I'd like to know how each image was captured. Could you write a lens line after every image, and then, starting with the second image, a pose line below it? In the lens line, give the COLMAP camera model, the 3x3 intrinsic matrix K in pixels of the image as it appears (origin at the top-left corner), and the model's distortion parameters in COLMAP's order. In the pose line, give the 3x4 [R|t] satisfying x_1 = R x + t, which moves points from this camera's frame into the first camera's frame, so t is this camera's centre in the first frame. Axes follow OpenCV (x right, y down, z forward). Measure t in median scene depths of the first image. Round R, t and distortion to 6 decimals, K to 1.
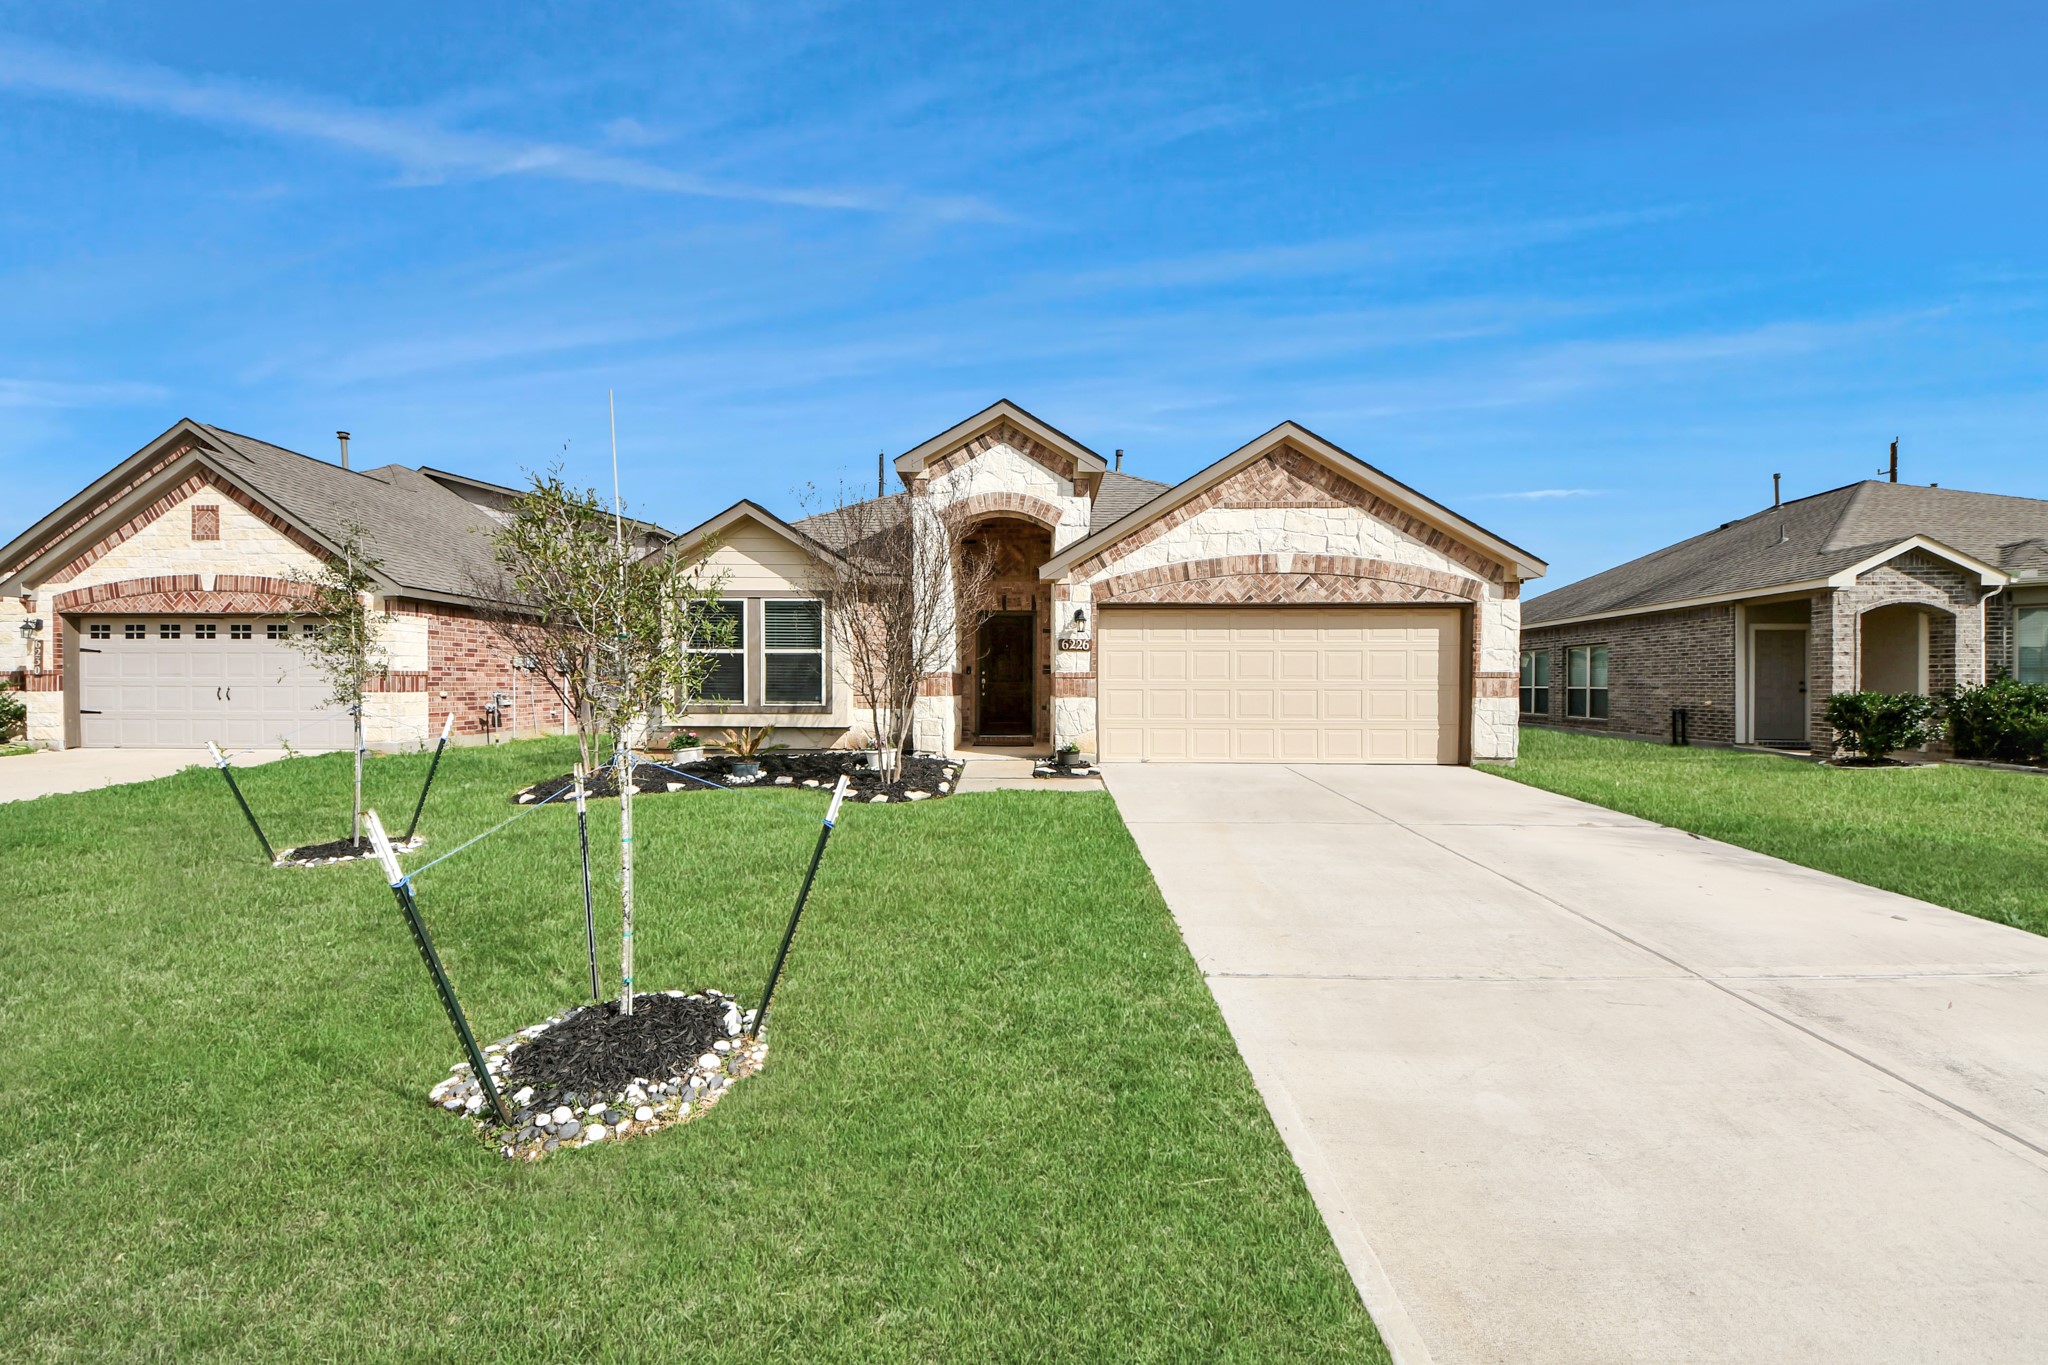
lens RADIAL K [[797.4, 0, 1025.2], [0, 797.4, 691.2], [0, 0, 1]] dist [-0.001475, -0.000382]
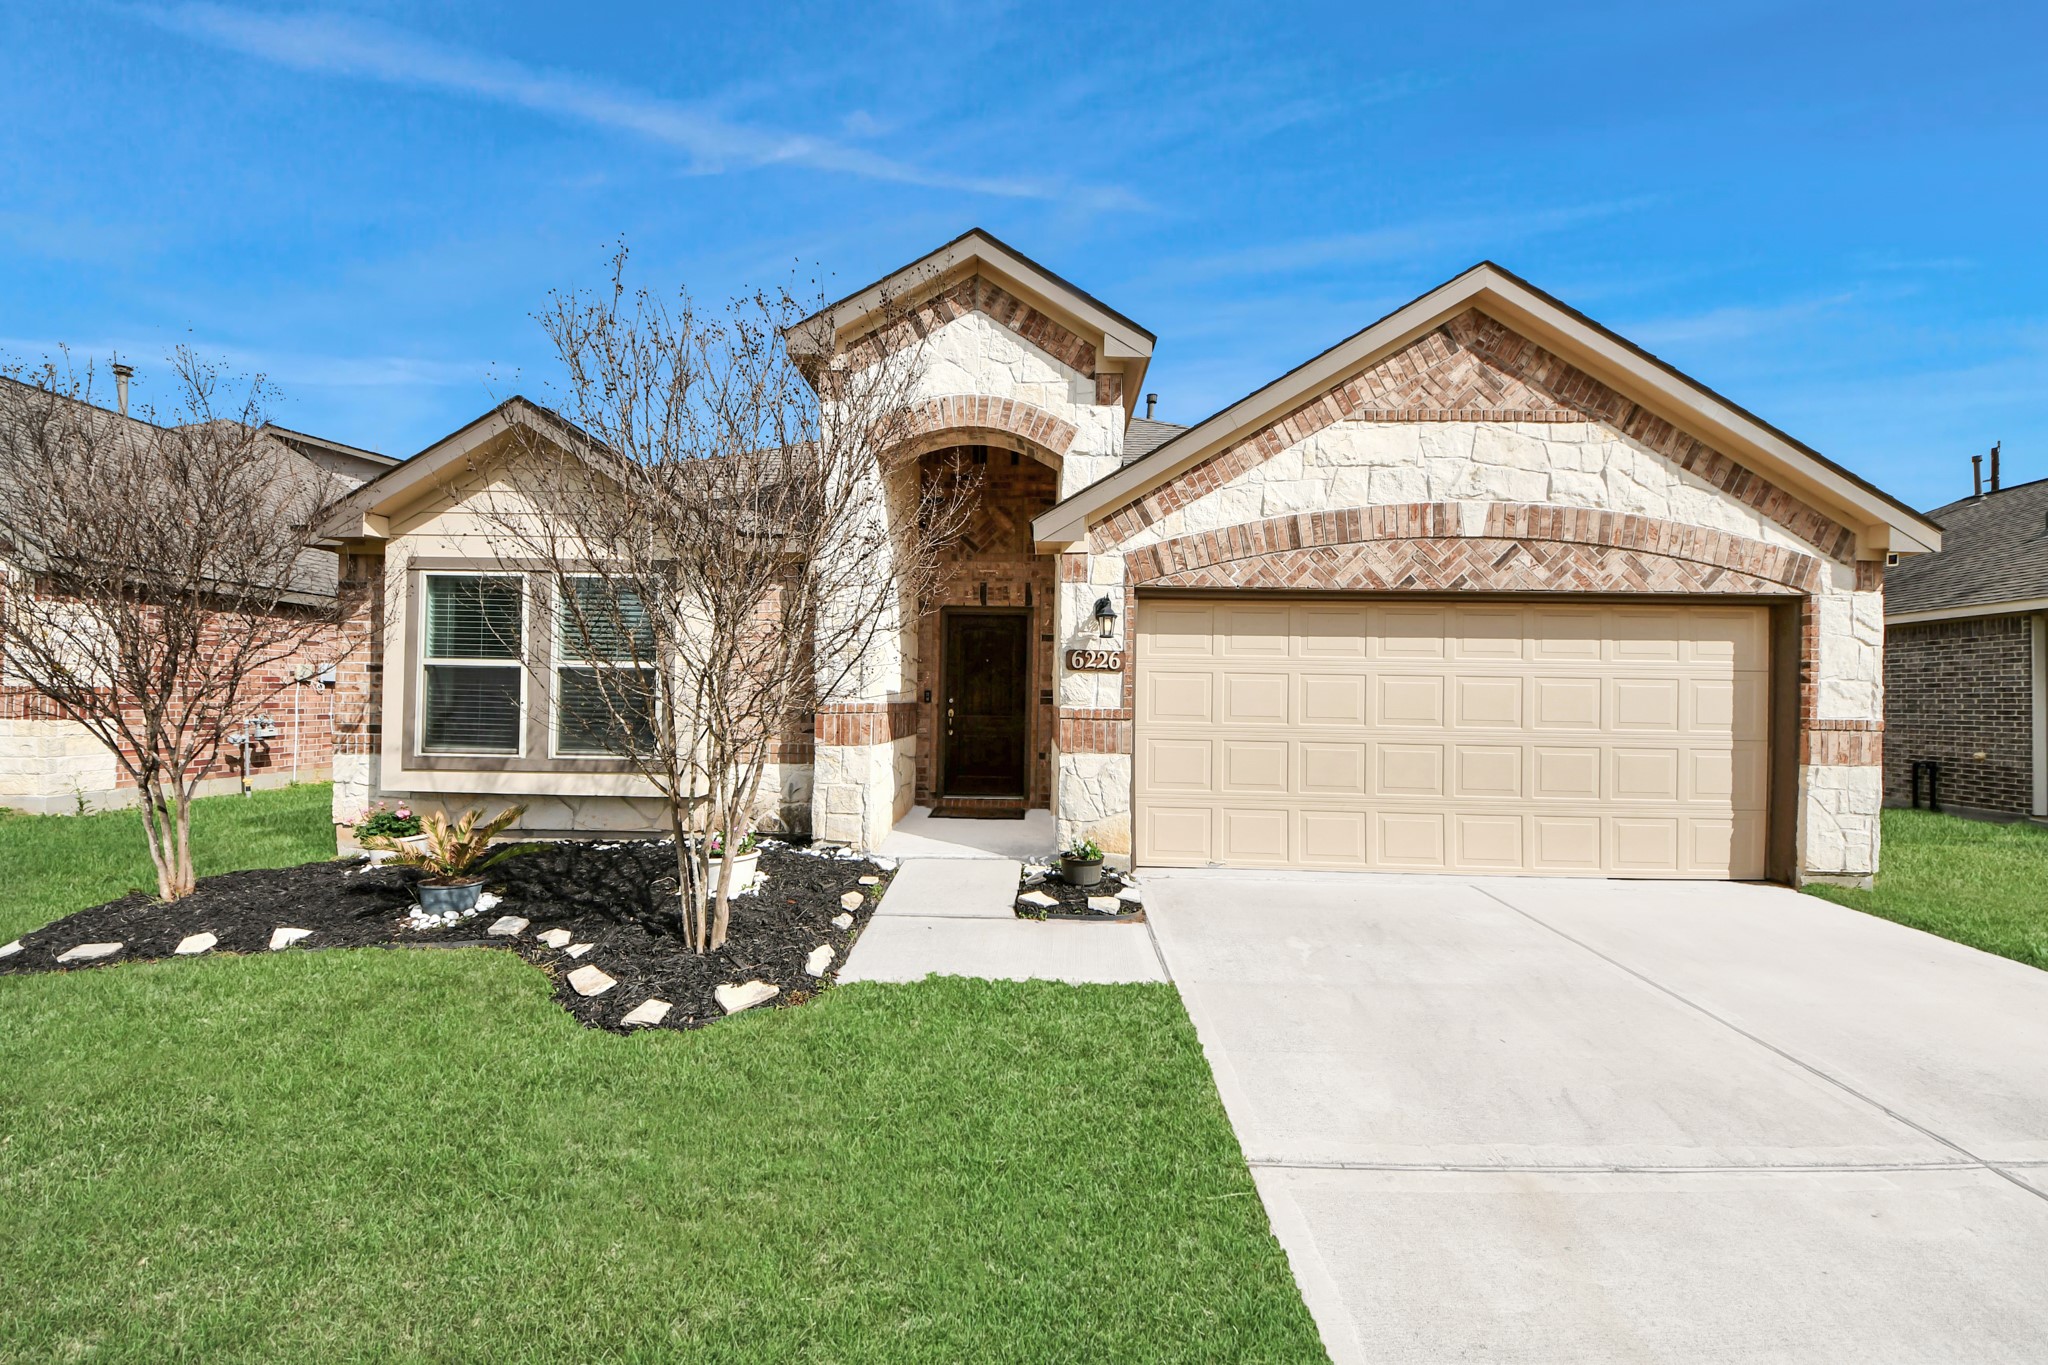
lens RADIAL K [[818.8, 0, 1030.3], [0, 818.8, 708.5], [0, 0, 1]] dist [-0.021291, -0.000131]
pose [[0.999905, 0.013687, 0.001567, 0.016042], [-0.013693, 0.999898, 0.003976, -0.025686], [-0.001513, -0.003997, 0.999991, 0.421853]]
